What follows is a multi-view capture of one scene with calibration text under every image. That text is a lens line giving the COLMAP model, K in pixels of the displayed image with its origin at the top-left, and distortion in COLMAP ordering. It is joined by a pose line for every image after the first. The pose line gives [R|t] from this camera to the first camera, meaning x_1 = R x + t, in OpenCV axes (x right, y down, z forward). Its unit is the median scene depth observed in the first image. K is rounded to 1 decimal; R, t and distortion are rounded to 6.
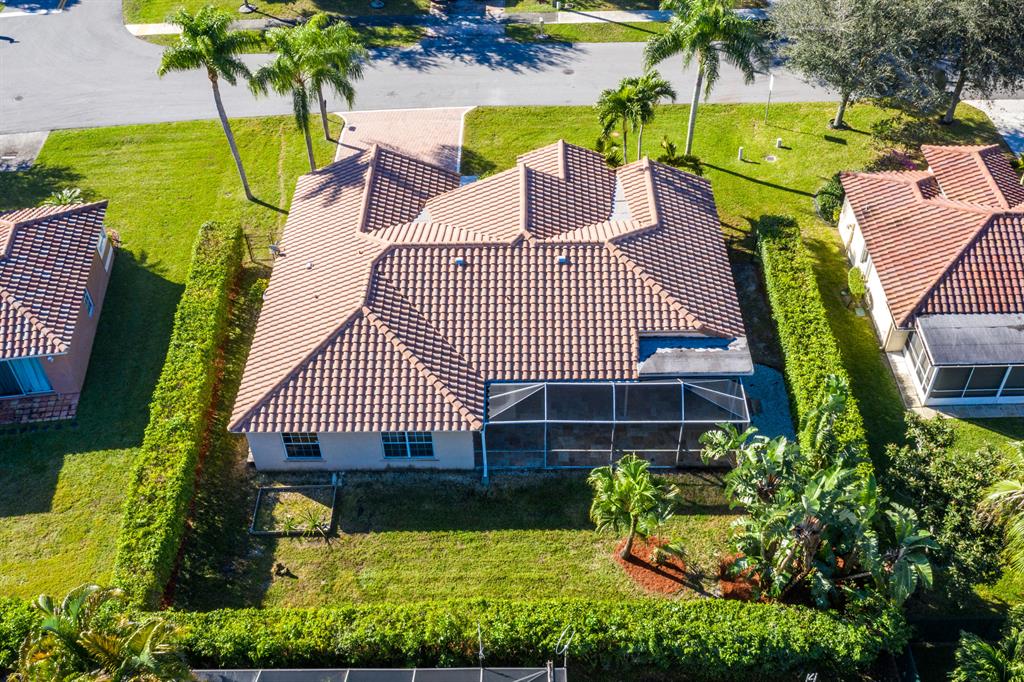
lens RADIAL K [[1053.8, 0, 516.8], [0, 1053.8, 346.7], [0, 0, 1]] dist [-0.007325, 0.000000]
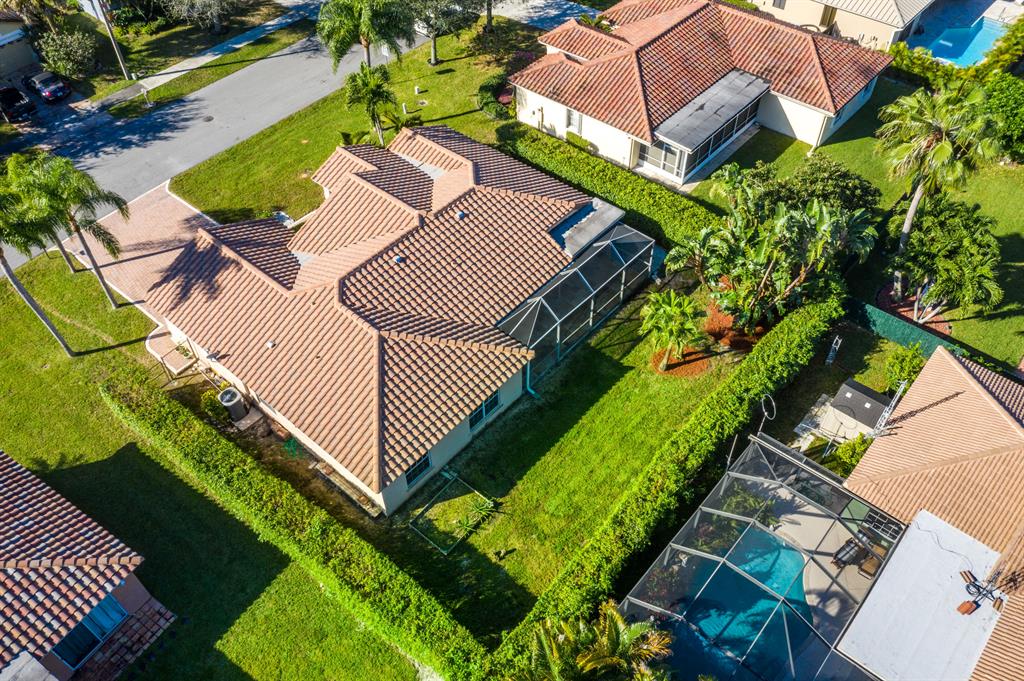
lens RADIAL K [[821.8, 0, 510.1], [0, 821.8, 338.7], [0, 0, 1]] dist [-0.021380, 0.016346]
pose [[0.652914, -0.549905, 0.520872, -0.479995], [0.521010, 0.825210, 0.218120, -0.140405], [-0.549774, 0.128966, 0.825297, 0.222009]]
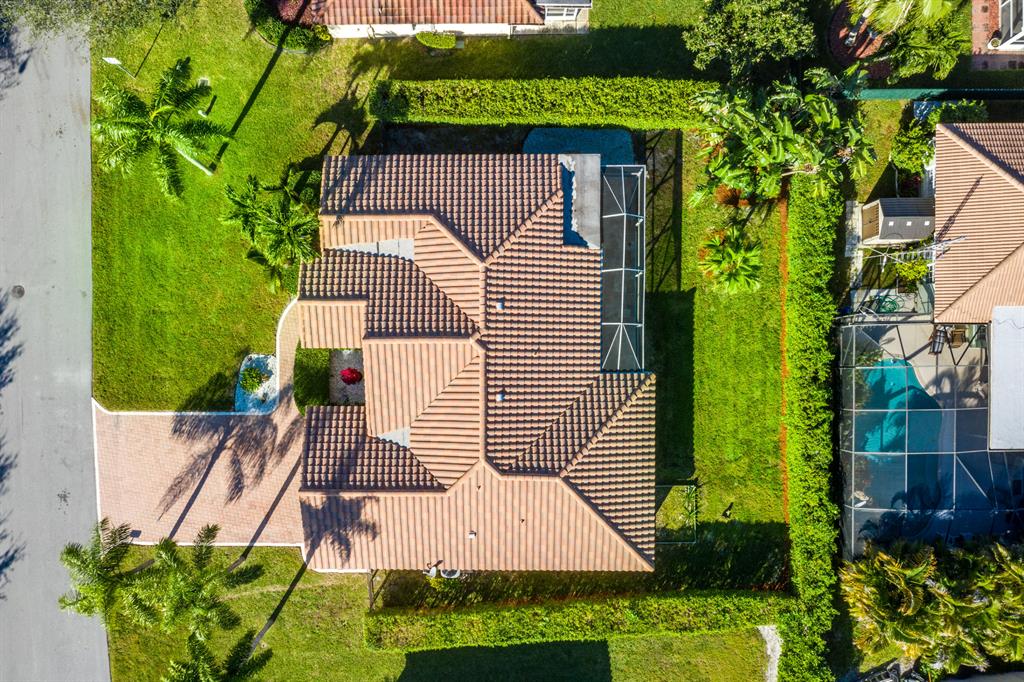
lens RADIAL K [[894.9, 0, 489.1], [0, 894.9, 380.9], [0, 0, 1]] dist [-0.007750, 0.000520]
pose [[-0.006058, -0.999982, 0.000301, -0.037118], [0.692312, -0.003976, 0.721587, -0.777522], [-0.721573, 0.004580, 0.692324, 0.351085]]
